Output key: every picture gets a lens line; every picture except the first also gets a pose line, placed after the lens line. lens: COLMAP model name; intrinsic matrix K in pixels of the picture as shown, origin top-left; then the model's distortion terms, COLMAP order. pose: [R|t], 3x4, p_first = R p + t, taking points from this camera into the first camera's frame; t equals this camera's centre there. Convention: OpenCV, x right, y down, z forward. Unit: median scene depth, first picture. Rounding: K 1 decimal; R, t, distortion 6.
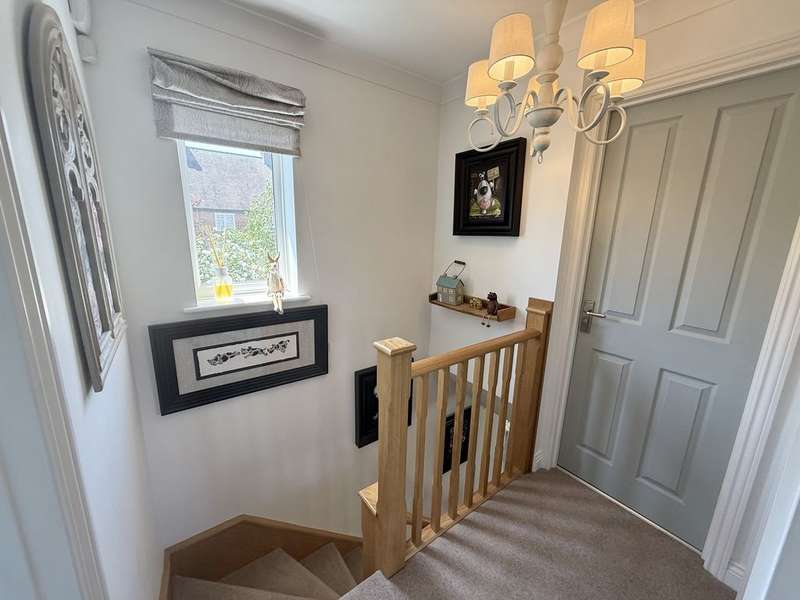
lens RADIAL K [[316.8, 0, 399.1], [0, 316.8, 300.5], [0, 0, 1]] dist [-0.001496, -0.000203]
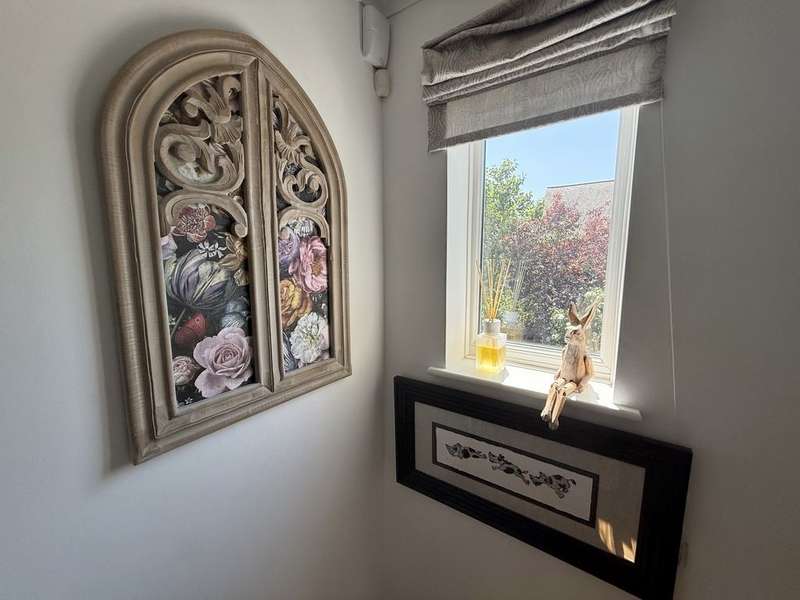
lens RADIAL K [[316.8, 0, 401.4], [0, 316.8, 299.7], [0, 0, 1]] dist [-0.001496, -0.000203]
pose [[0.331724, 0.095848, -0.938495, 0.002704], [-0.192748, 0.980725, 0.032032, -0.132071], [0.923476, 0.170267, 0.343804, 0.587161]]
